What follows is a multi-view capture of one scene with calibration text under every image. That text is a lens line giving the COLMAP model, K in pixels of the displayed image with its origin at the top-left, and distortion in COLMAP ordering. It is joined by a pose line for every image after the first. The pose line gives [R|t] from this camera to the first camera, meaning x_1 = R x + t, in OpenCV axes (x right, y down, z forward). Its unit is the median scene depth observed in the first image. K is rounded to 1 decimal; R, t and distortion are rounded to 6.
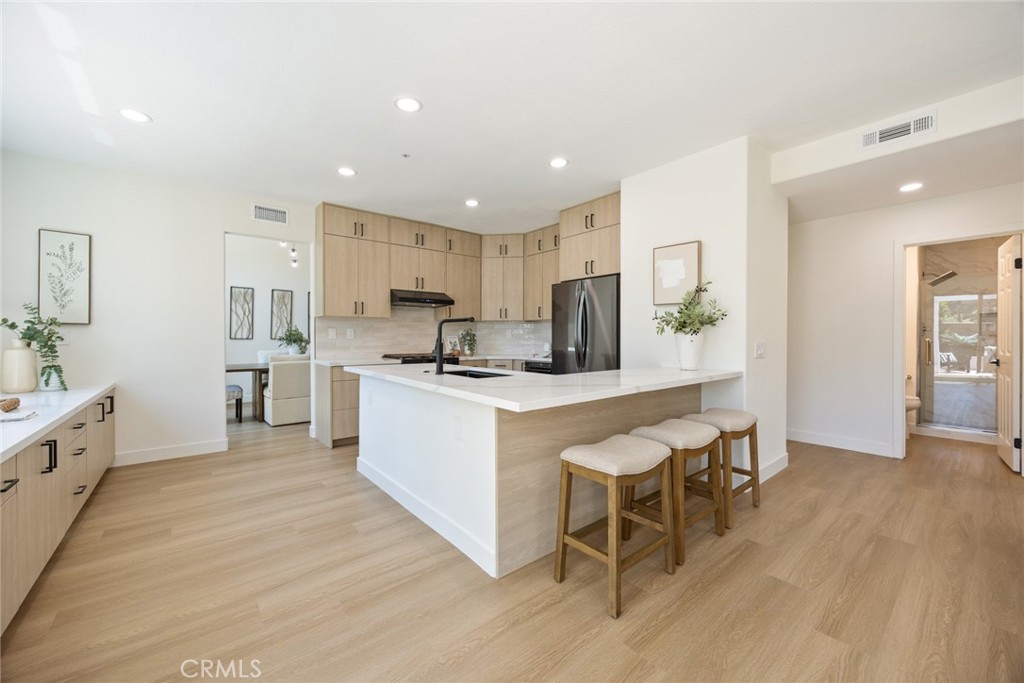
lens RADIAL K [[391.6, 0, 515.2], [0, 391.6, 340.8], [0, 0, 1]] dist [-0.002804, 0.000298]
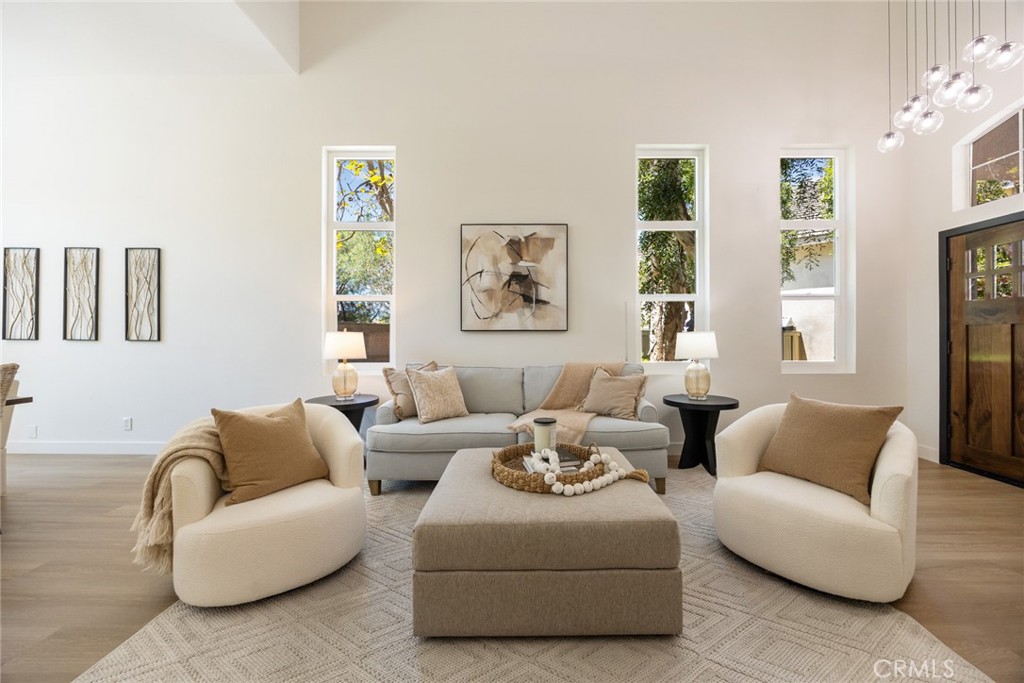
lens RADIAL K [[391.6, 0, 515.5], [0, 391.6, 337.0], [0, 0, 1]] dist [-0.002804, 0.000298]
pose [[0.765876, 0.000403, -0.642988, 0.297571], [-0.009058, 0.999907, -0.010163, -0.014428], [0.642925, 0.013608, 0.765808, 1.512698]]
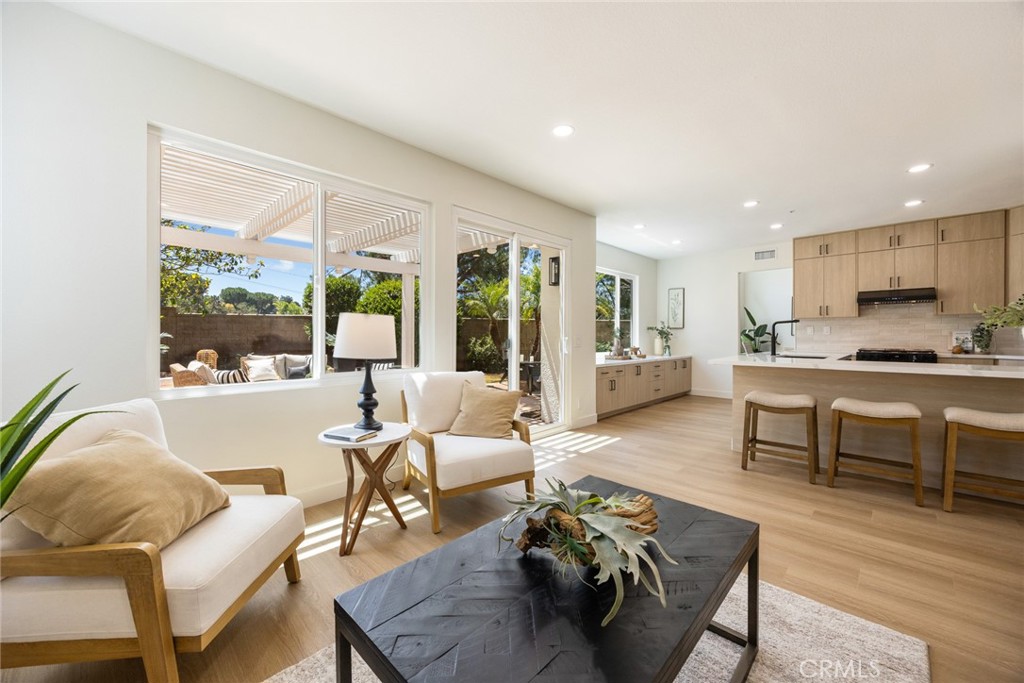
lens RADIAL K [[391.6, 0, 516.9], [0, 391.6, 333.8], [0, 0, 1]] dist [-0.002804, 0.000298]
pose [[0.109114, -0.004342, -0.994020, 0.753188], [-0.008185, 0.999953, -0.005266, 0.006991], [0.993996, 0.008711, 0.109073, -0.141515]]
